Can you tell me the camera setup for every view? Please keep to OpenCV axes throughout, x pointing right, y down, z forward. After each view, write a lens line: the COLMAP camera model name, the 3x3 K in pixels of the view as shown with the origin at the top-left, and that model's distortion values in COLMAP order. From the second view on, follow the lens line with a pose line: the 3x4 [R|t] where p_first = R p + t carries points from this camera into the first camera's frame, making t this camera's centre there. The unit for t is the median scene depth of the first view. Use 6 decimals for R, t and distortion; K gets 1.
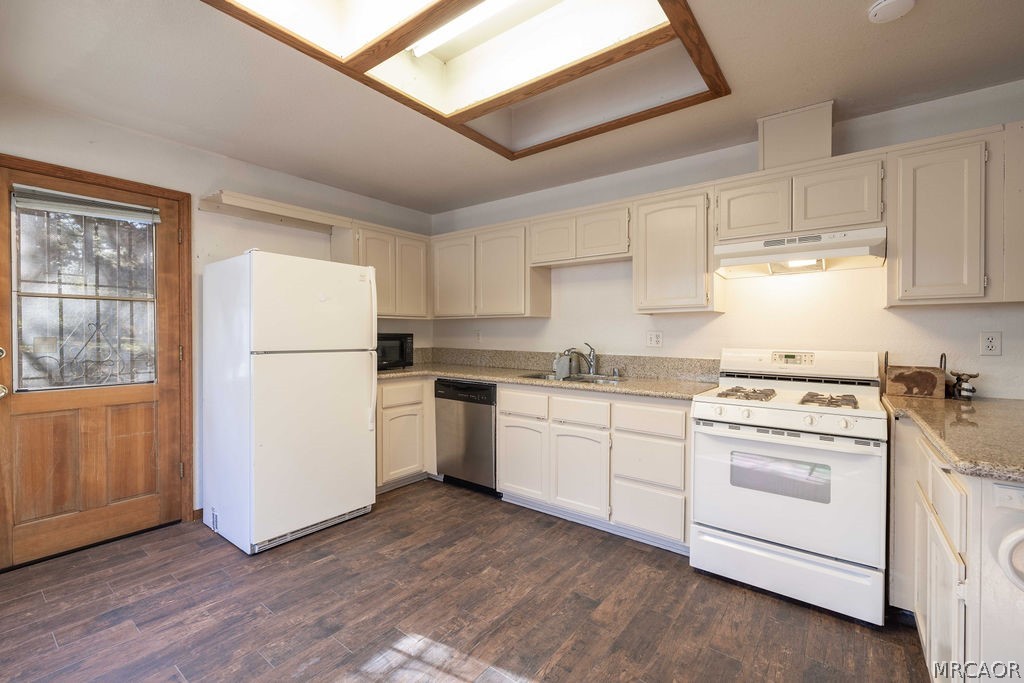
lens RADIAL K [[432.9, 0, 509.0], [0, 432.9, 338.1], [0, 0, 1]] dist [-0.000952, 0.000452]
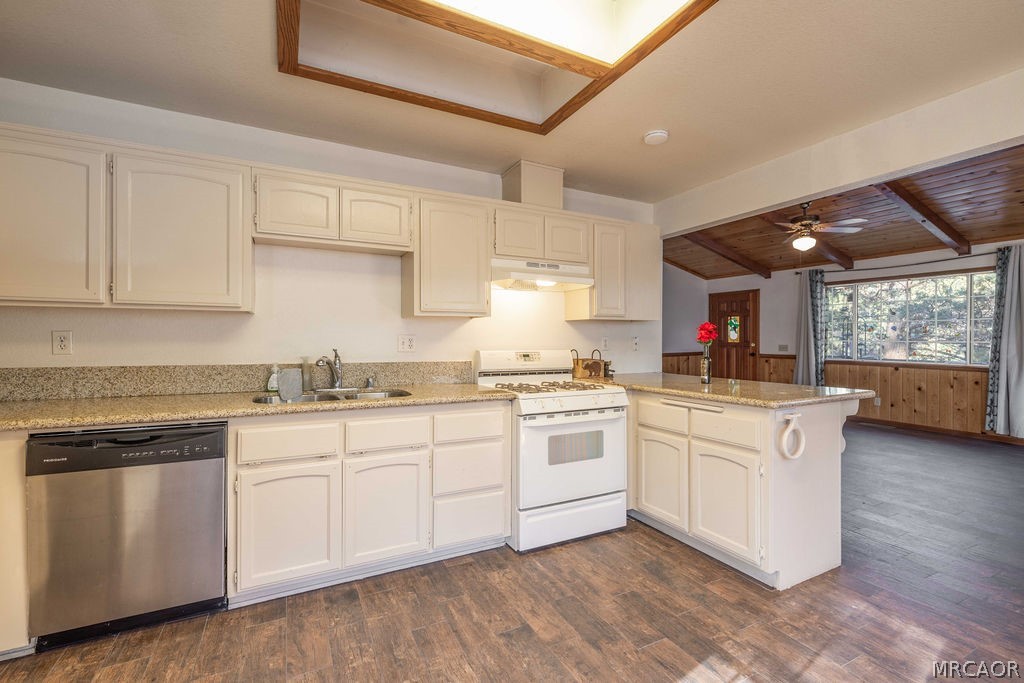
lens RADIAL K [[432.9, 0, 509.0], [0, 432.9, 338.1], [0, 0, 1]] dist [-0.000952, 0.000452]
pose [[0.440827, -0.000939, 0.897592, -0.516164], [0.007759, 0.999966, -0.002764, -0.005668], [-0.897559, 0.008182, 0.440819, 0.492483]]
